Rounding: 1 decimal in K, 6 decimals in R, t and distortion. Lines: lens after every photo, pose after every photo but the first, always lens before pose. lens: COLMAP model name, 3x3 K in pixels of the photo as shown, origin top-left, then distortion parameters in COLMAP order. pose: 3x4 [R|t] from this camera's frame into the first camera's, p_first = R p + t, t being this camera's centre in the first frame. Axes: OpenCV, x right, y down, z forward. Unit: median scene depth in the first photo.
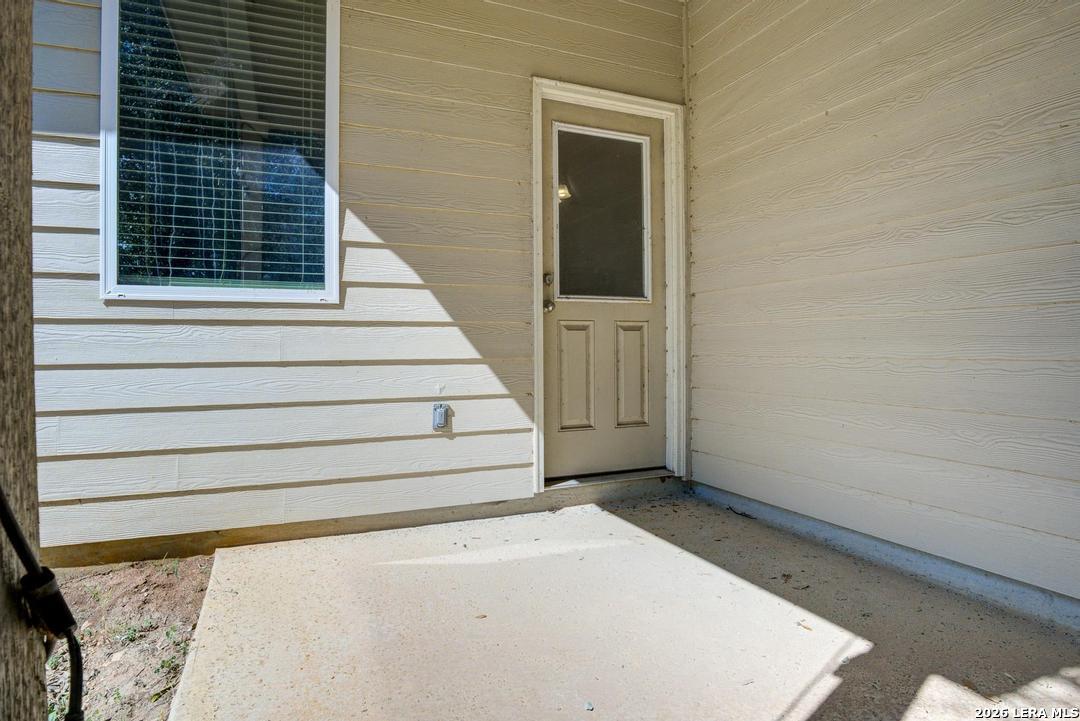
lens RADIAL K [[612.8, 0, 539.4], [0, 612.8, 354.0], [0, 0, 1]] dist [-0.042285, 0.001660]
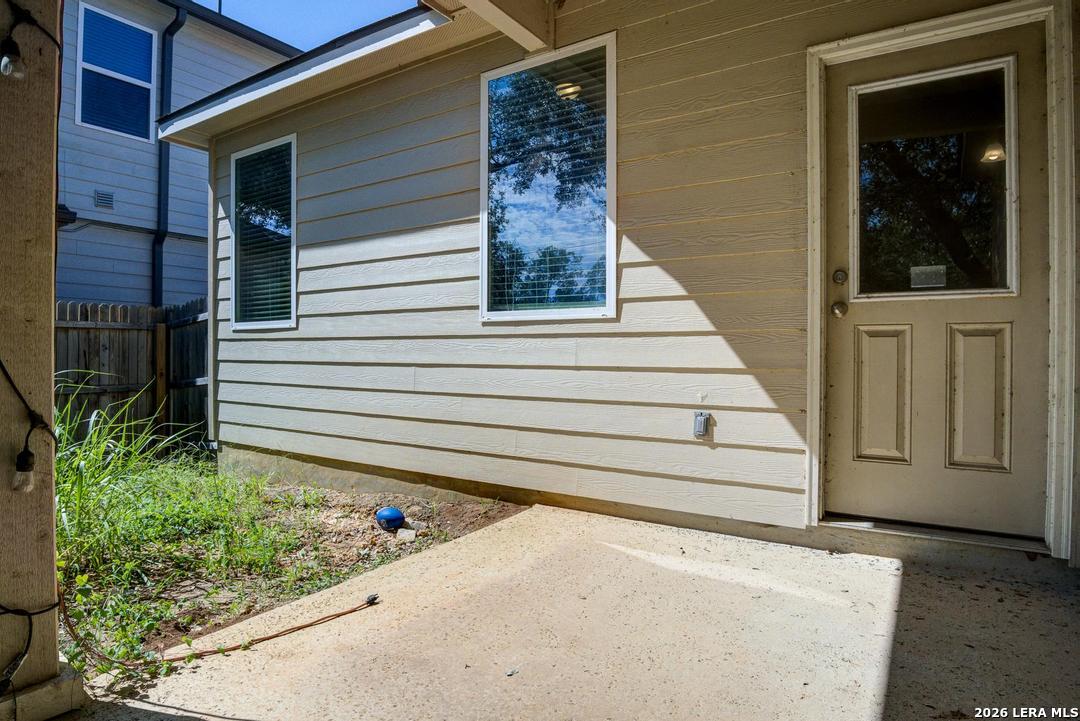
lens RADIAL K [[620.4, 0, 540.0], [0, 620.4, 360.5], [0, 0, 1]] dist [-0.033990, 0.001951]
pose [[0.550709, 0.014858, -0.834565, 0.523253], [-0.020108, 0.999788, 0.004532, -0.003021], [0.834455, 0.014286, 0.550891, 0.202921]]
